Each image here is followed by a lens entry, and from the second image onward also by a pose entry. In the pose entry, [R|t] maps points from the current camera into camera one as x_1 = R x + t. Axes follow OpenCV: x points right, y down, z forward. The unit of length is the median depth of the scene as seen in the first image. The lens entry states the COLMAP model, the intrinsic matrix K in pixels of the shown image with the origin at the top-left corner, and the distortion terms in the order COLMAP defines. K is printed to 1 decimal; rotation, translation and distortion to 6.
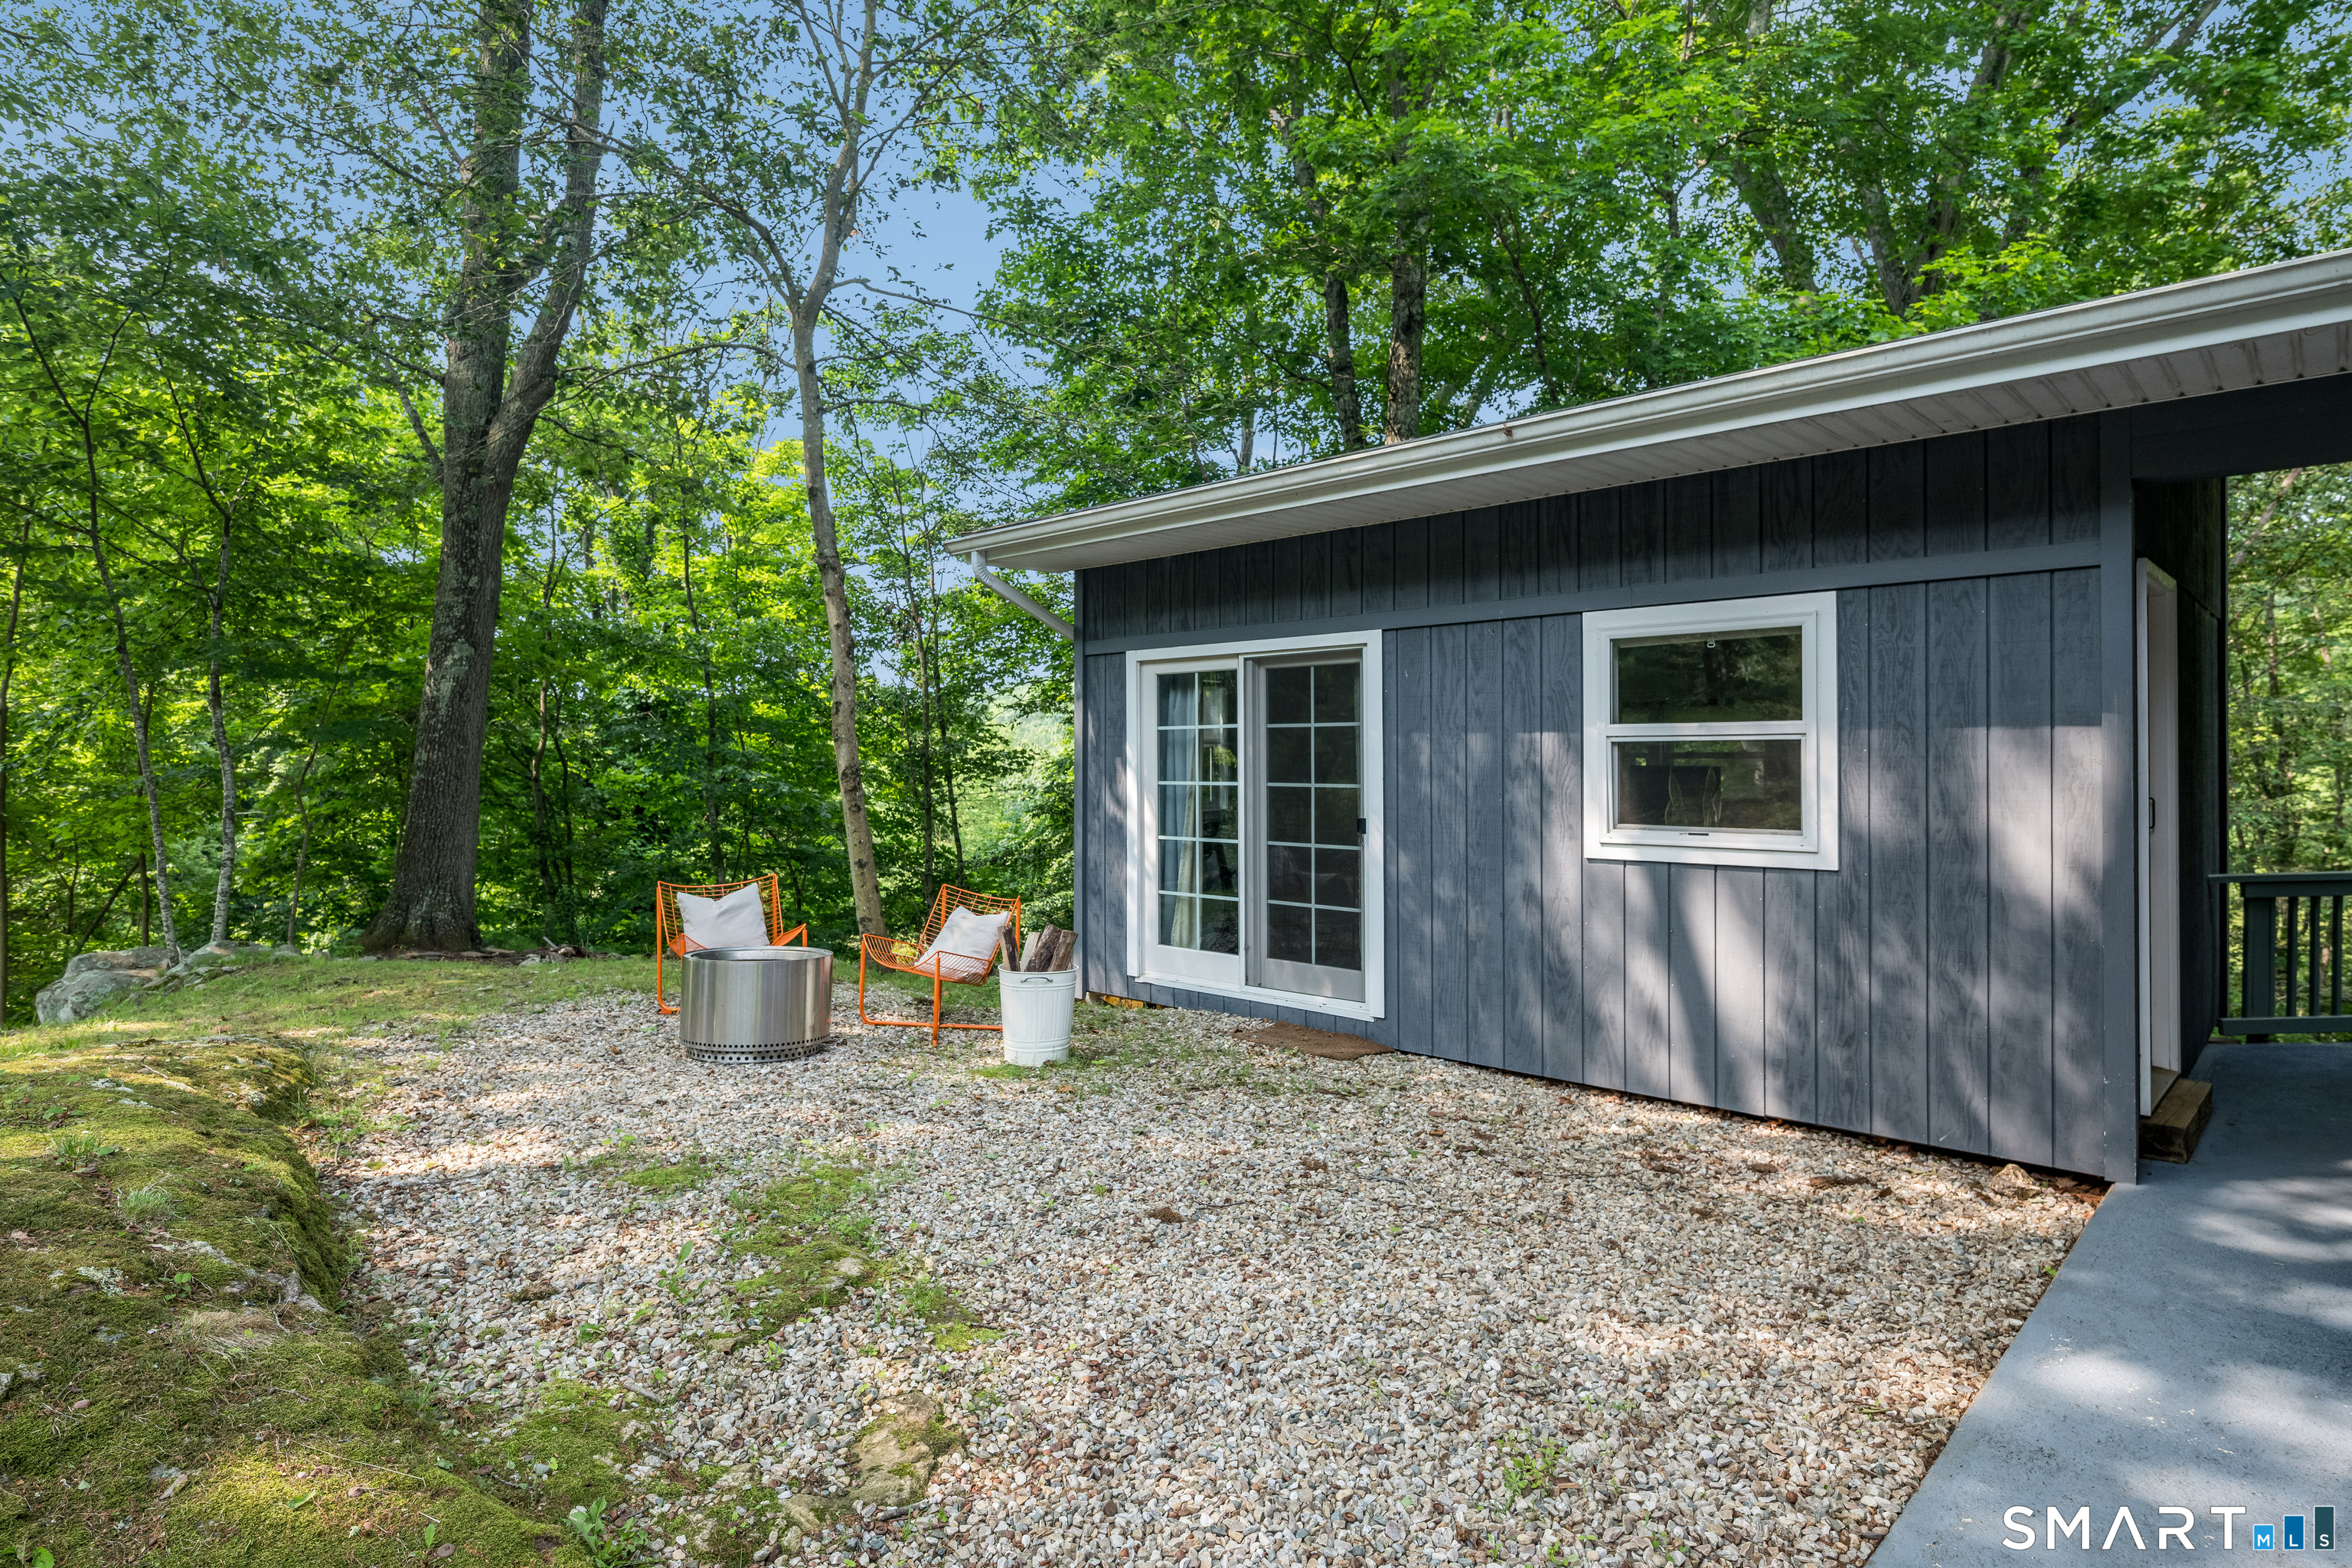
lens RADIAL K [[1277.4, 0, 1172.0], [0, 1277.4, 757.8], [0, 0, 1]] dist [0.000091, 0.000070]
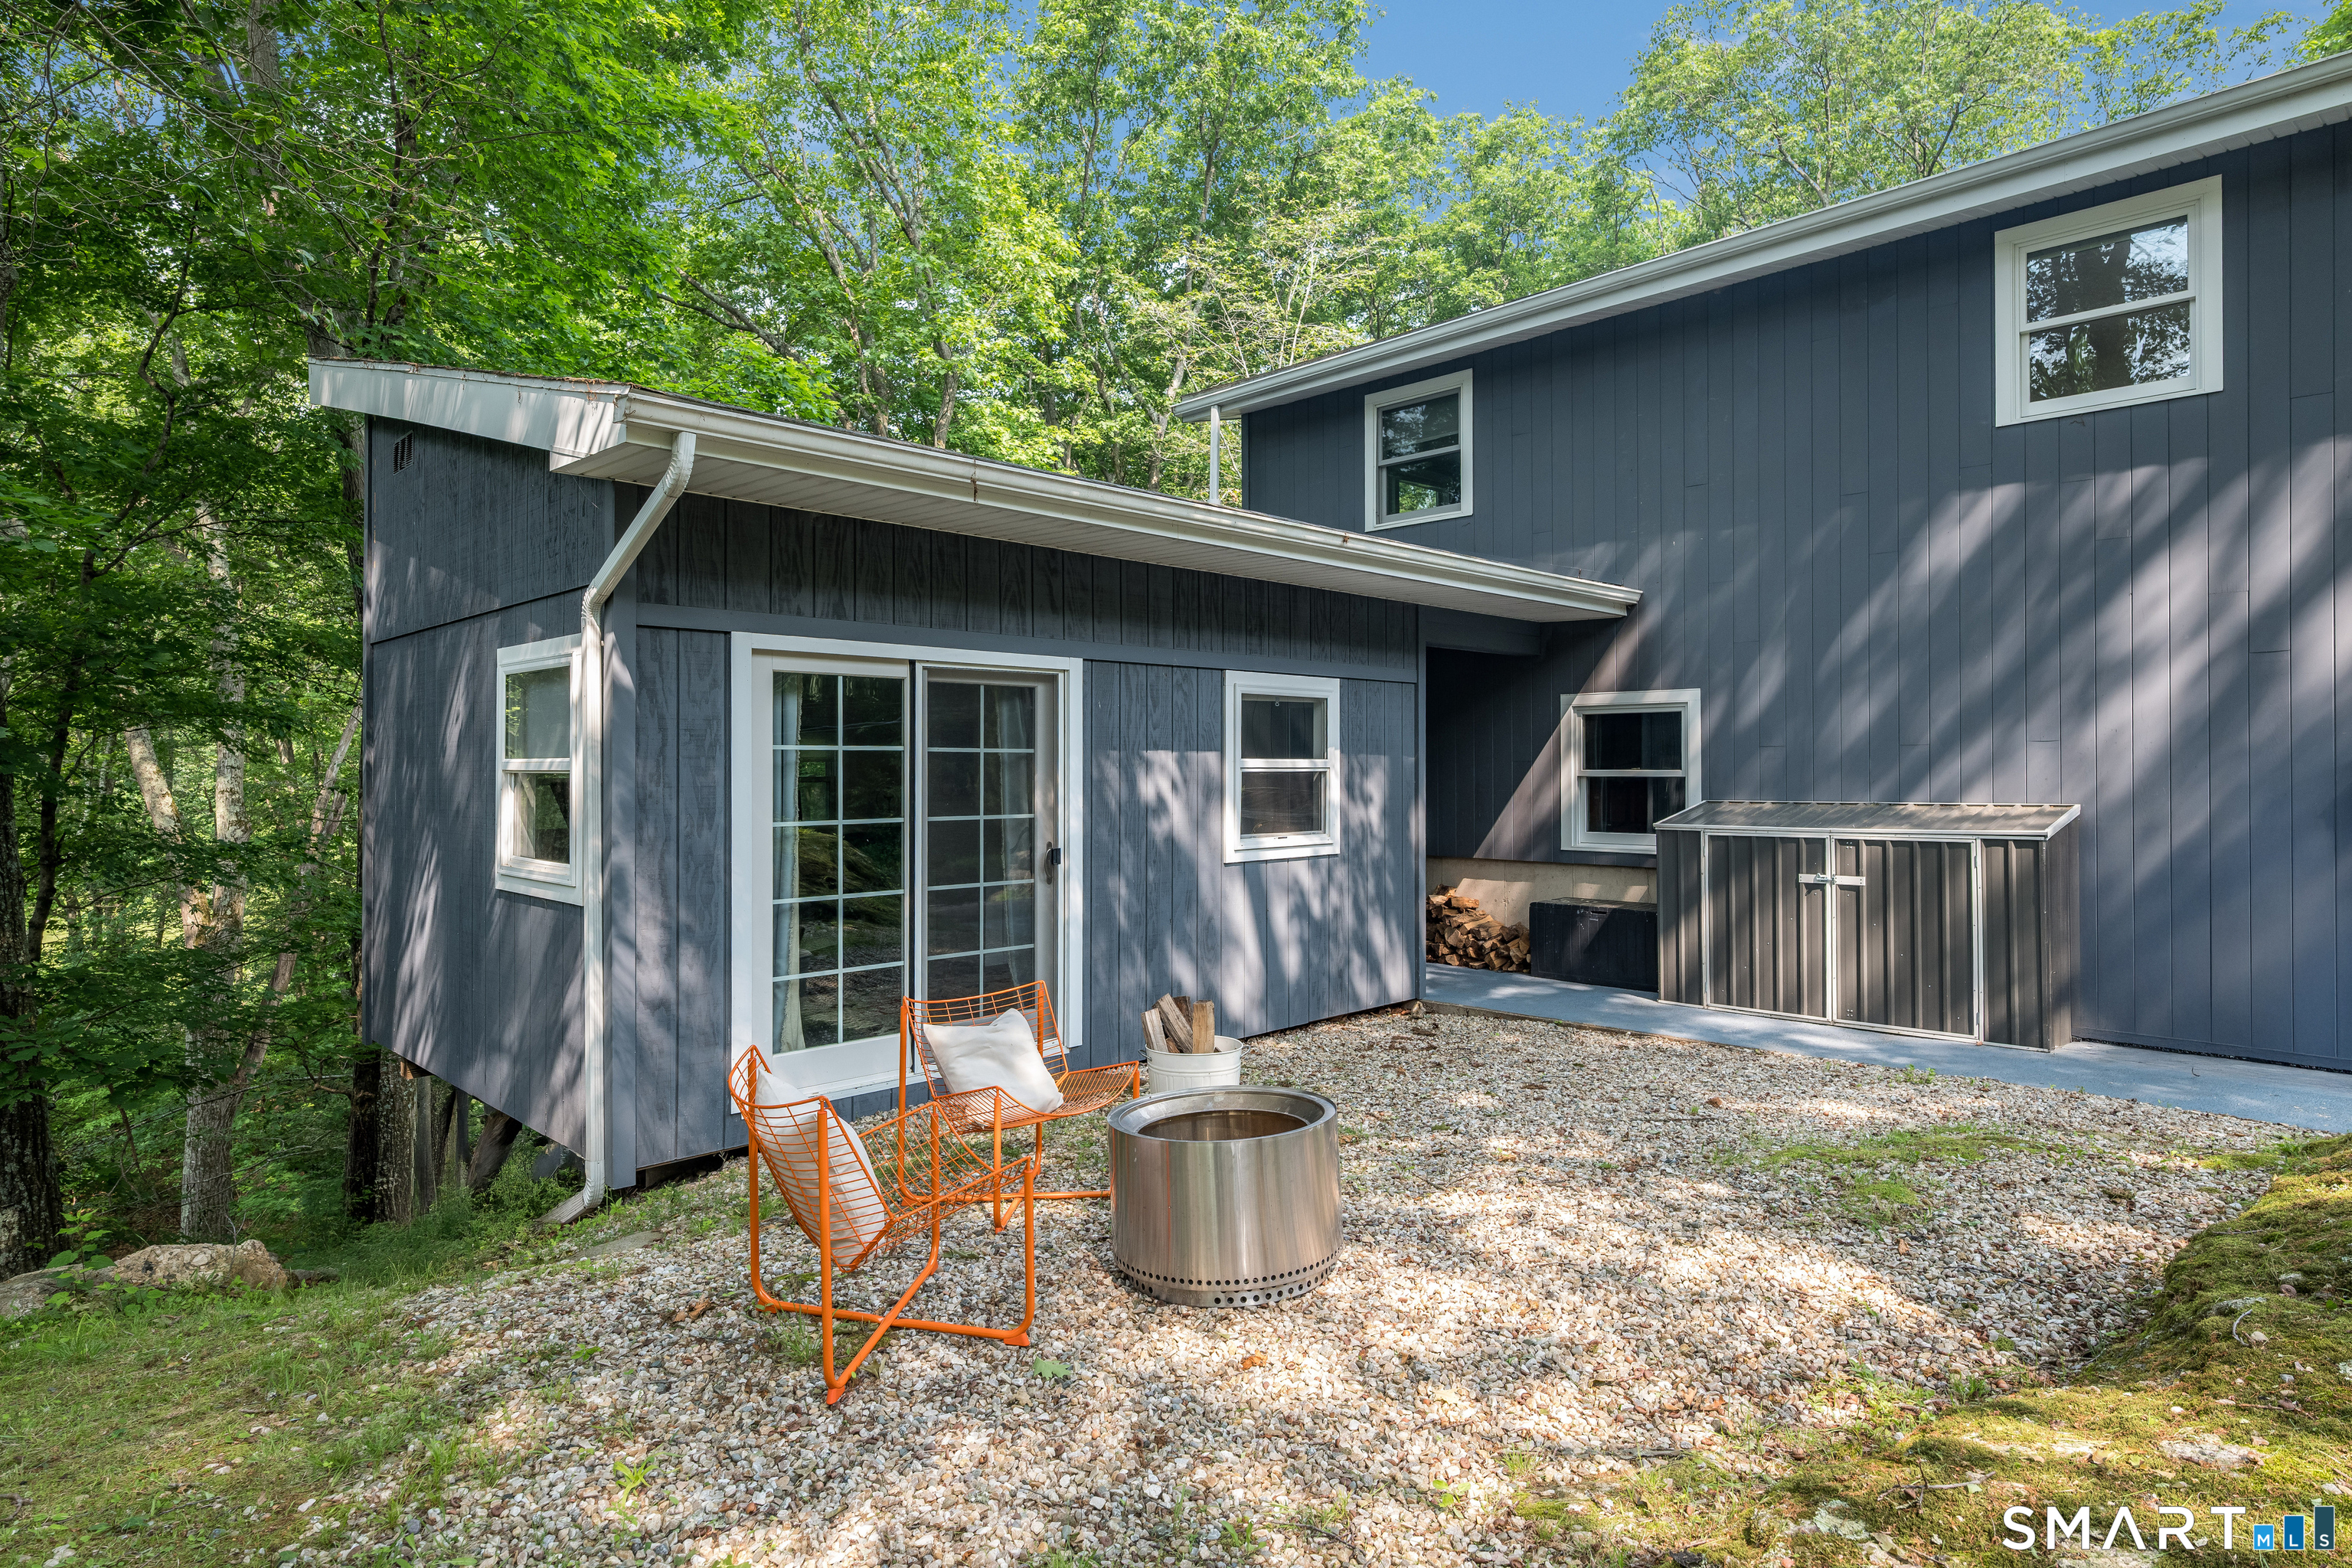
lens RADIAL K [[1277.4, 0, 1172.0], [0, 1277.4, 757.8], [0, 0, 1]] dist [0.000091, 0.000070]
pose [[0.033255, 0.013139, 0.999361, -0.831733], [0.002359, 0.999910, -0.013225, -0.008343], [-0.999444, 0.002797, 0.033221, 0.885001]]
